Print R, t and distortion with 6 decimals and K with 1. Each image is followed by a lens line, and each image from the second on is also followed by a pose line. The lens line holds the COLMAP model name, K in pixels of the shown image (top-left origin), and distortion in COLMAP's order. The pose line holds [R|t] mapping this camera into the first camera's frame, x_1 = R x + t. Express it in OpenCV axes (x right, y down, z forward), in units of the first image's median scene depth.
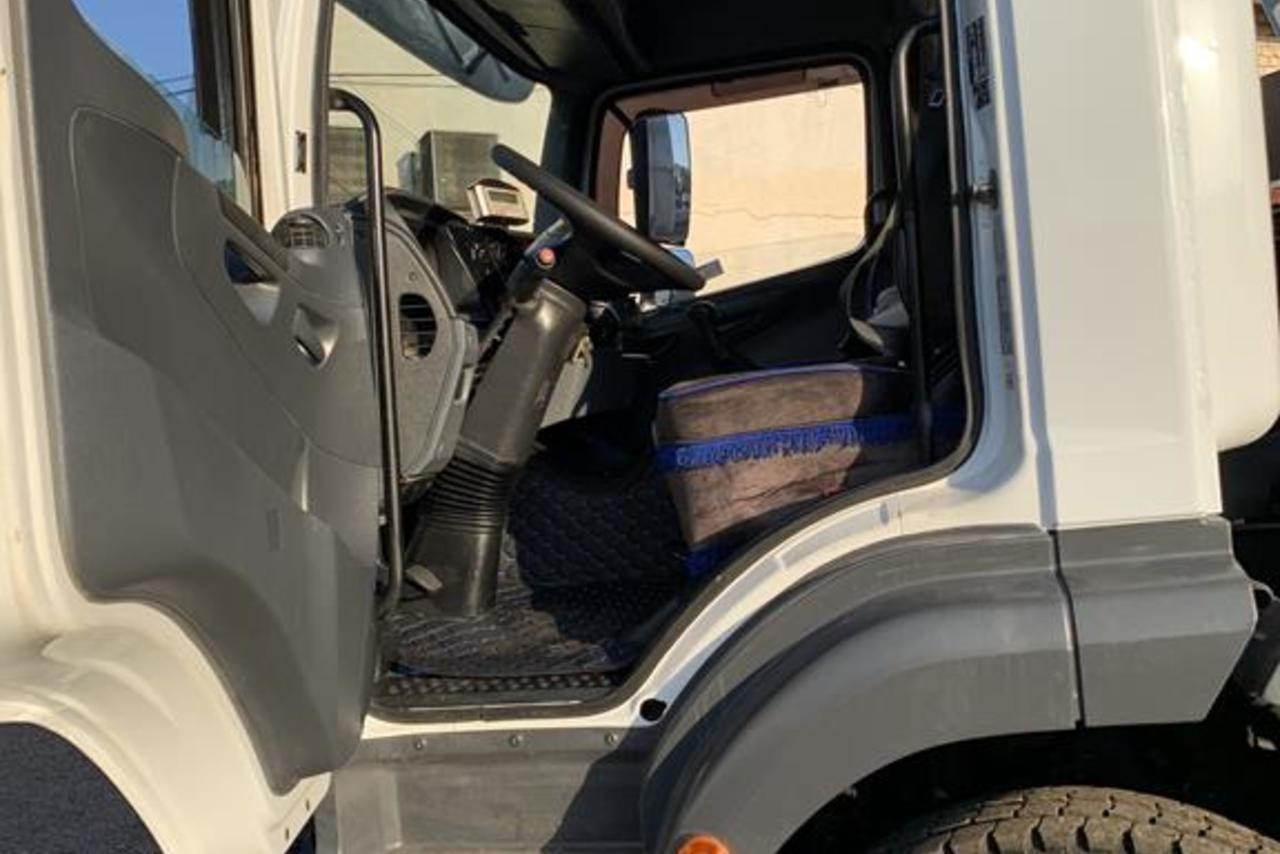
lens RADIAL K [[1281.7, 0, 640.0], [0, 1281.7, 427.0], [0, 0, 1]] dist [0.156230, -0.514758]
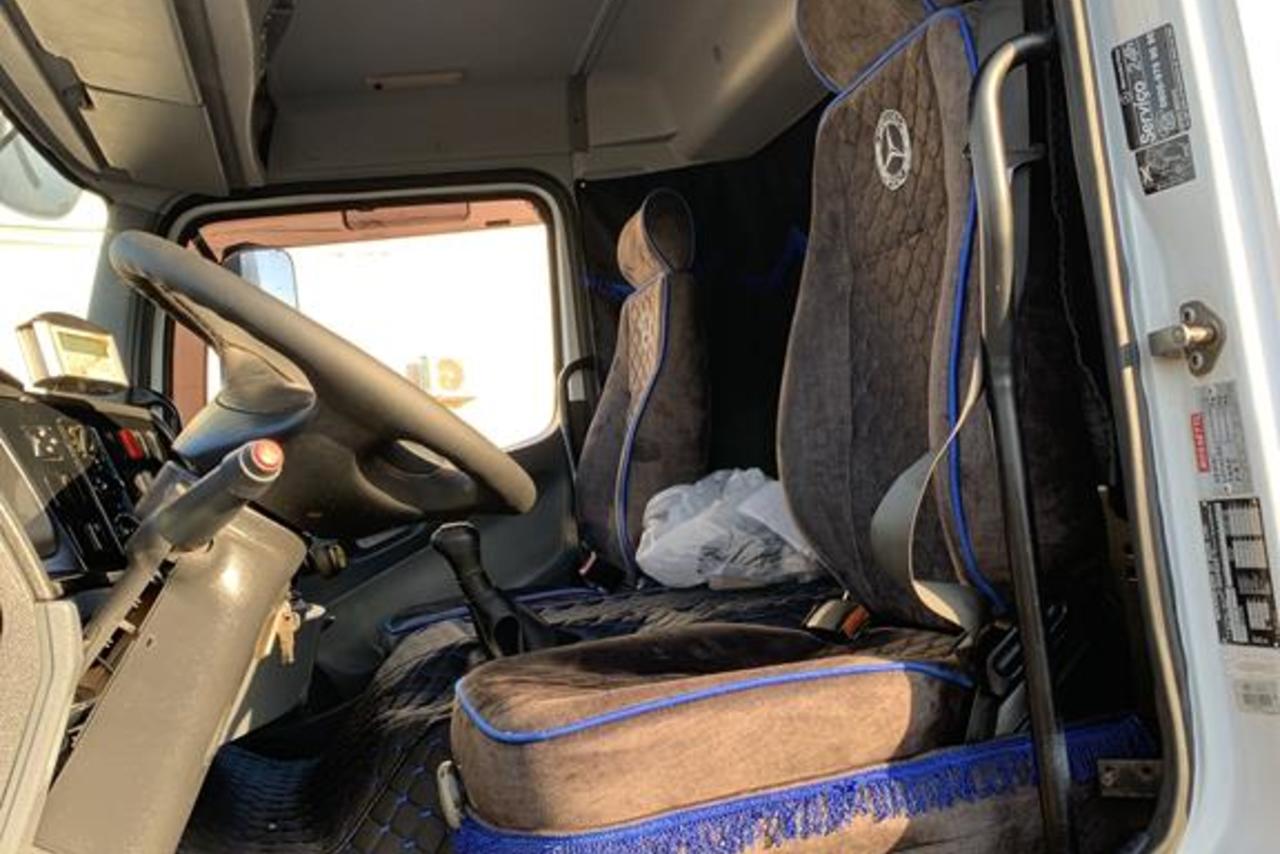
lens RADIAL K [[1281.7, 0, 640.0], [0, 1281.7, 427.0], [0, 0, 1]] dist [0.156230, -0.514758]
pose [[0.924903, 0.004665, 0.380173, -0.117138], [0.048220, 0.990411, -0.129466, -0.070628], [-0.377132, 0.138075, 0.915809, 0.482634]]
